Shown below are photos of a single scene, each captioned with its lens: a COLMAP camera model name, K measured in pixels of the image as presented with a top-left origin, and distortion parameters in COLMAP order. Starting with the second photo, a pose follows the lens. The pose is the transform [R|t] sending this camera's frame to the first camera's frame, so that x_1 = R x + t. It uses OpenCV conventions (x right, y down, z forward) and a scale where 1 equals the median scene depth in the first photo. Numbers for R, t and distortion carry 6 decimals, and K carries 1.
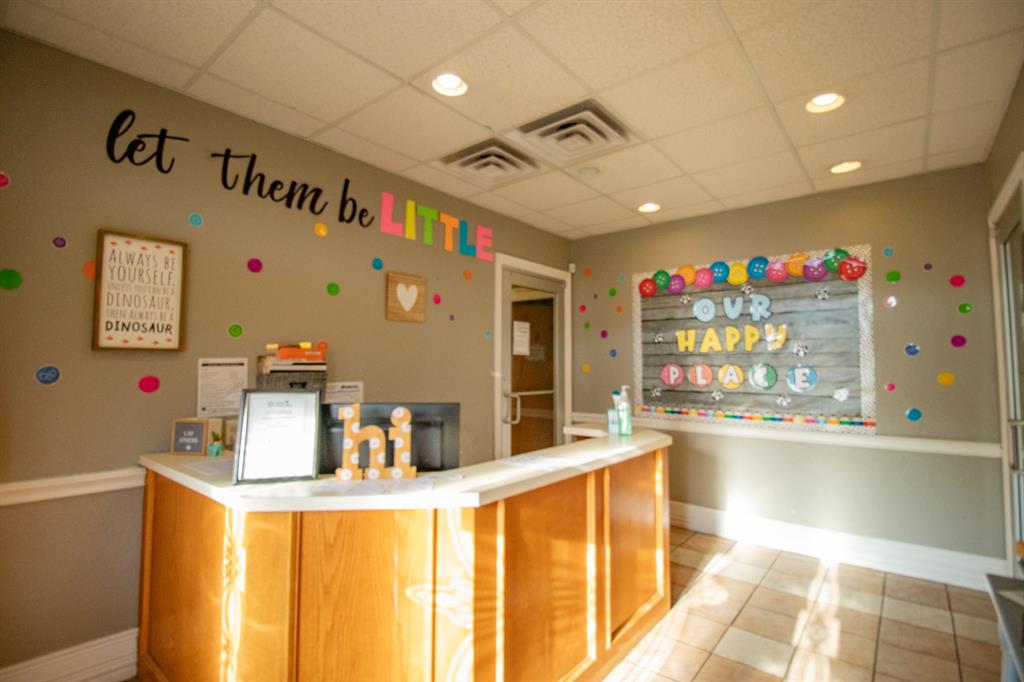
lens RADIAL K [[481.8, 0, 512.0], [0, 481.8, 340.4], [0, 0, 1]] dist [-0.018812, -0.002501]
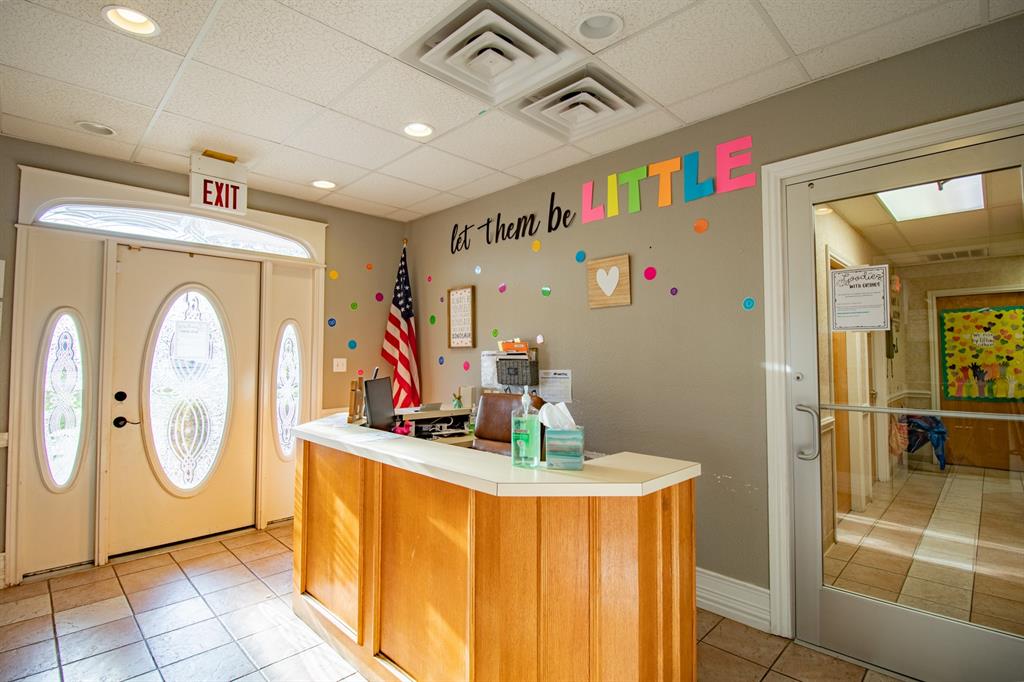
lens RADIAL K [[481.8, 0, 511.2], [0, 481.8, 337.1], [0, 0, 1]] dist [-0.018812, -0.002501]
pose [[-0.095051, -0.038842, -0.994714, 0.852311], [0.058233, 0.997310, -0.044508, 0.057304], [0.993768, -0.062156, -0.092534, 1.056838]]
